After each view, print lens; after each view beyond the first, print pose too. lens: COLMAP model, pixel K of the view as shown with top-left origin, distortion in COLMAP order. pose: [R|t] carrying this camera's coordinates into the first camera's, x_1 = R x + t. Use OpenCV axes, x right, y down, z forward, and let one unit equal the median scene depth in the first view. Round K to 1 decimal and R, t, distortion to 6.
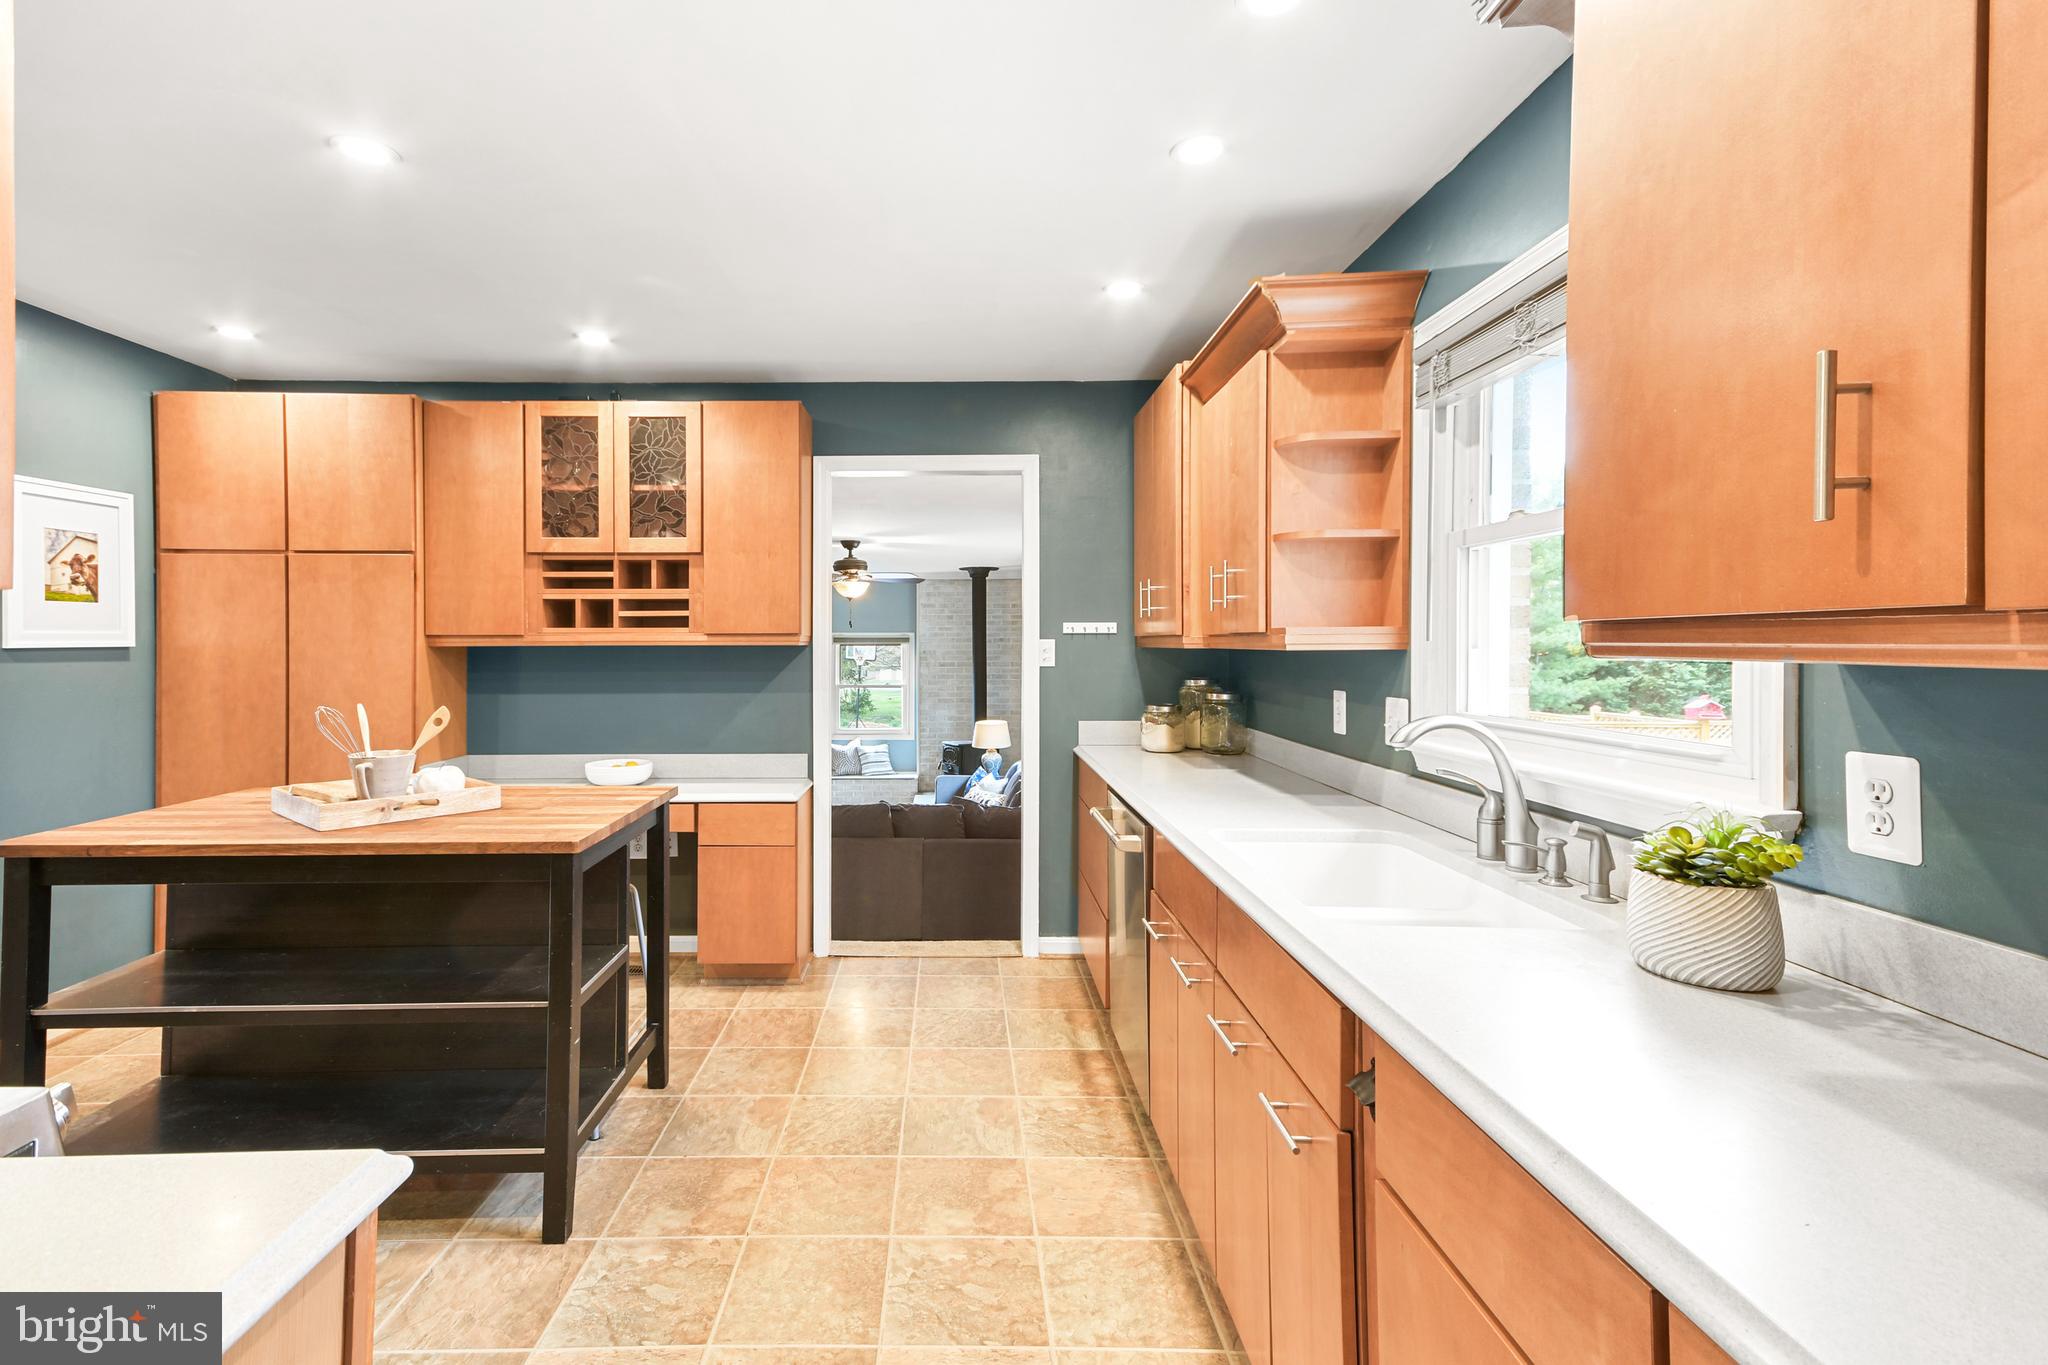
lens RADIAL K [[961.6, 0, 948.0], [0, 961.6, 640.6], [0, 0, 1]] dist [0.047116, 0.001693]
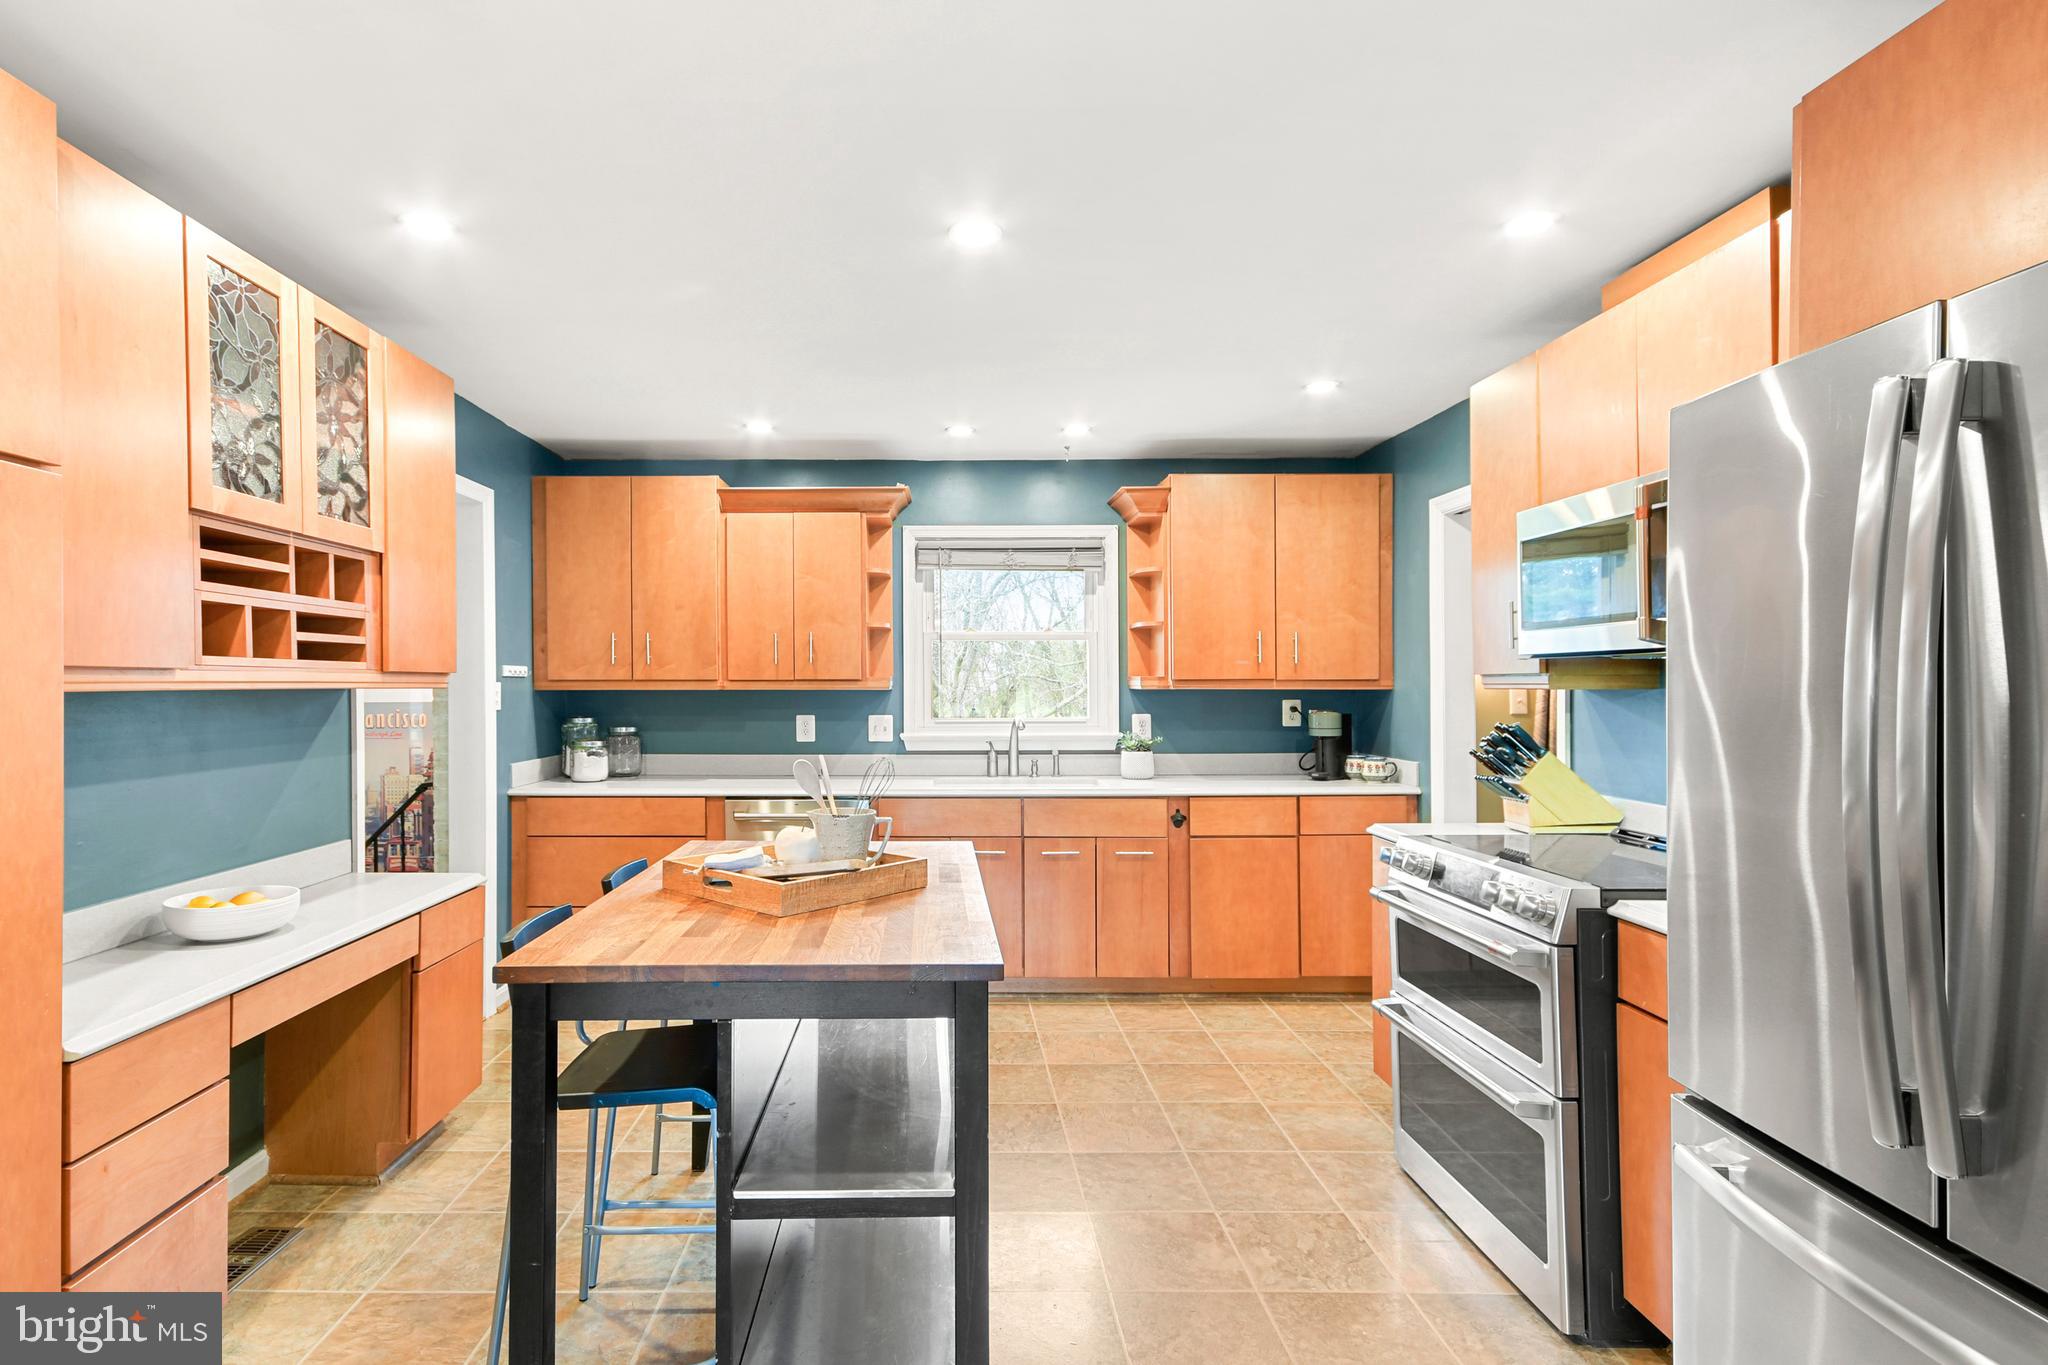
lens RADIAL K [[961.6, 0, 947.8], [0, 961.6, 681.5], [0, 0, 1]] dist [0.047116, 0.001693]
pose [[0.001341, 0.007227, 0.999973, -0.955887], [0.000421, 0.999974, -0.007228, 0.005418], [-0.999999, 0.000431, 0.001338, 0.596906]]
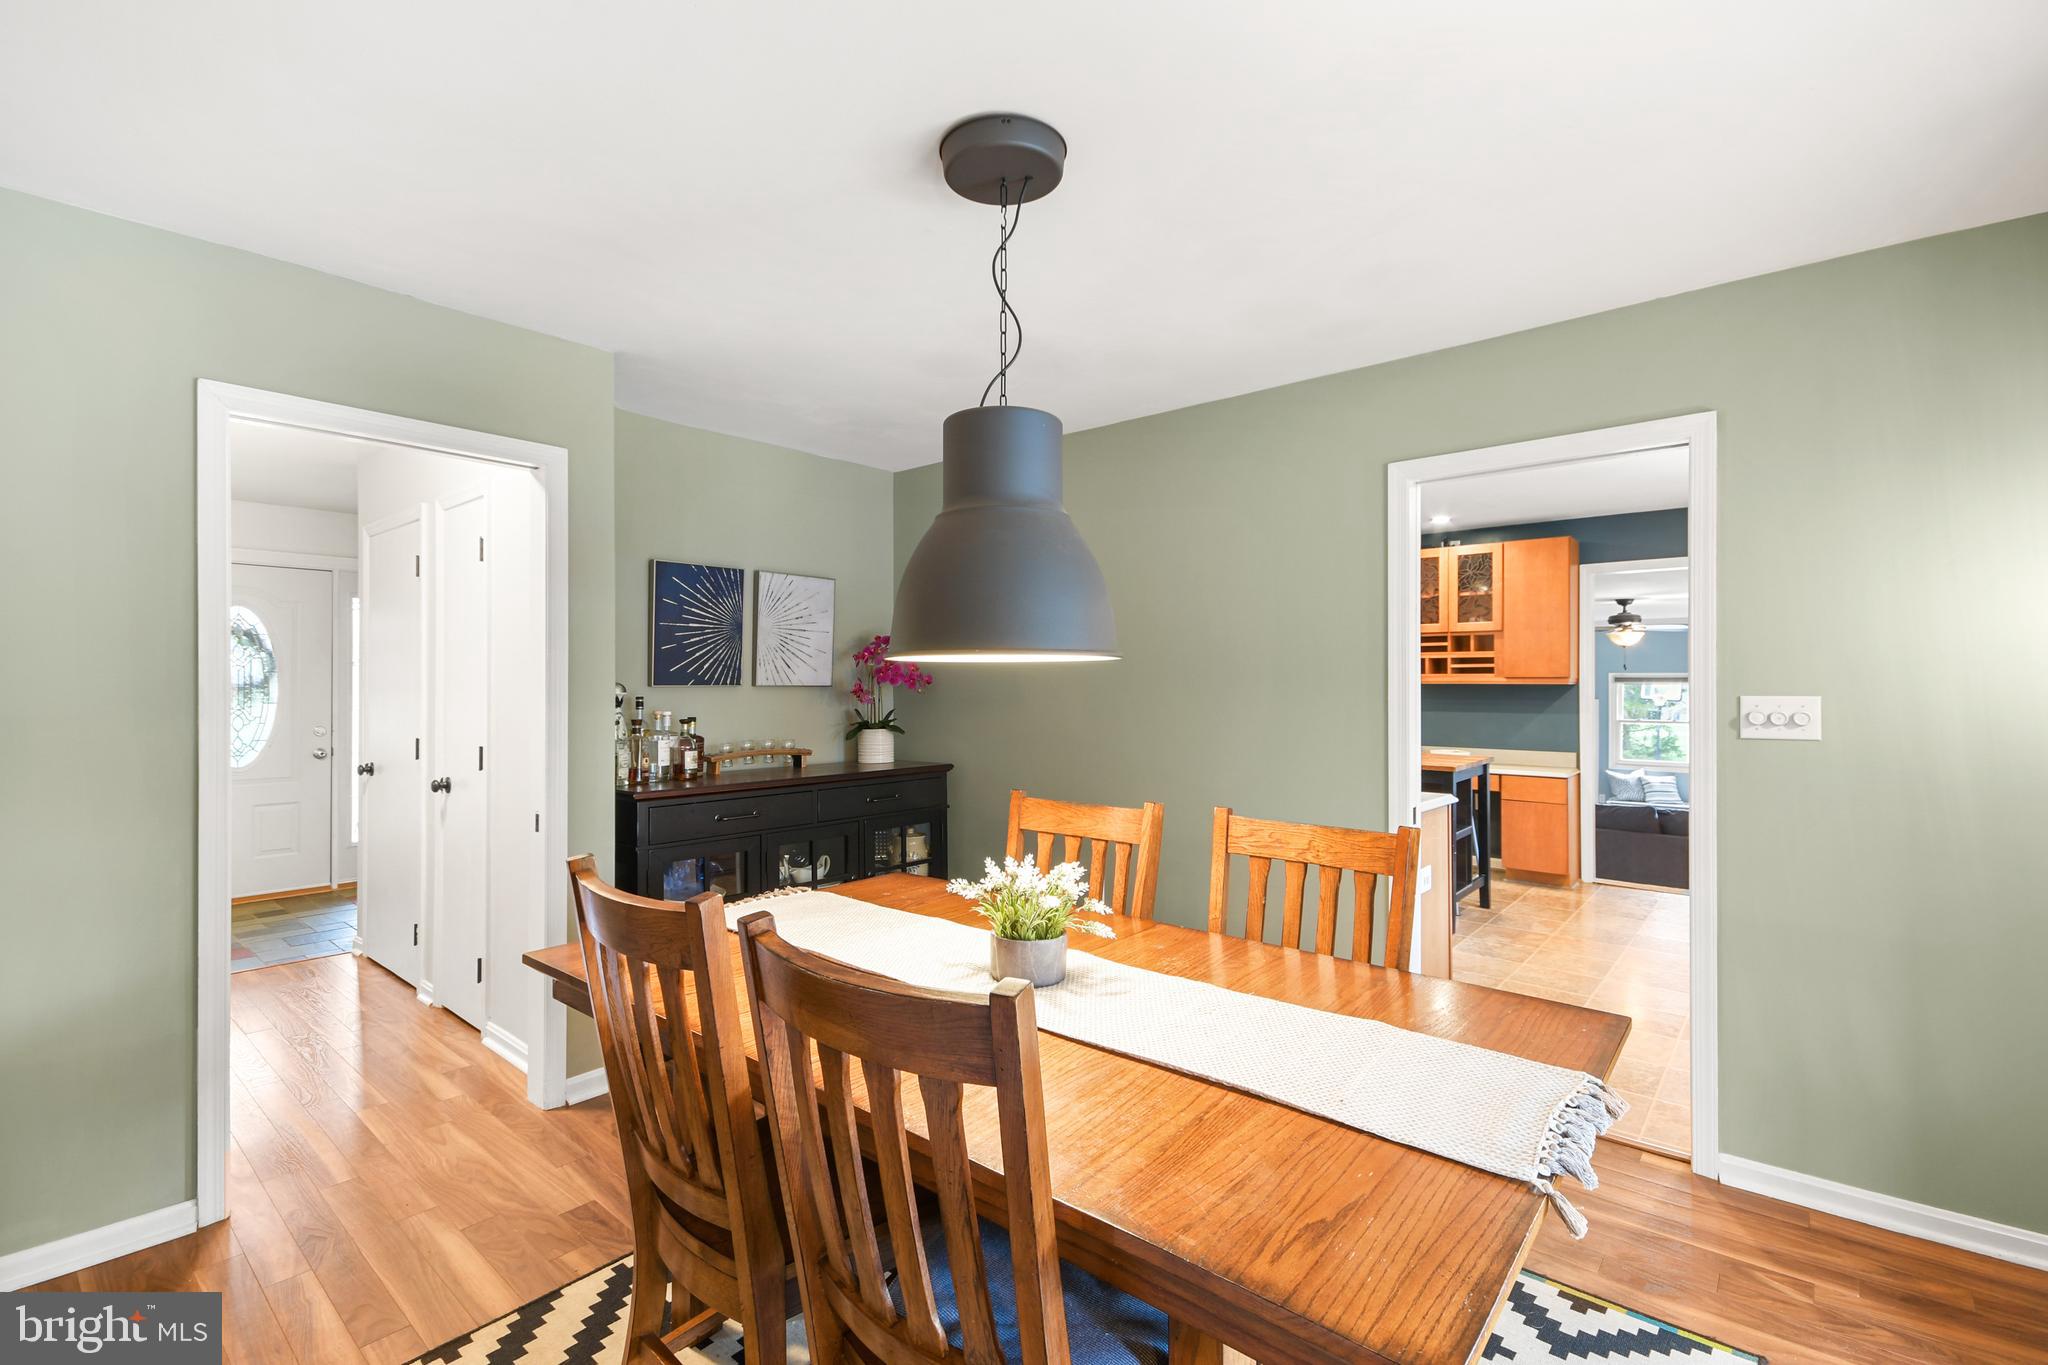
lens RADIAL K [[912.8, 0, 1005.0], [0, 912.8, 673.9], [0, 0, 1]] dist [0.002457, 0.001077]
pose [[0.750892, -0.004326, -0.660411, 0.152389], [0.000387, 0.999981, -0.006111, -0.003616], [0.660425, 0.004333, 0.750879, -0.801670]]
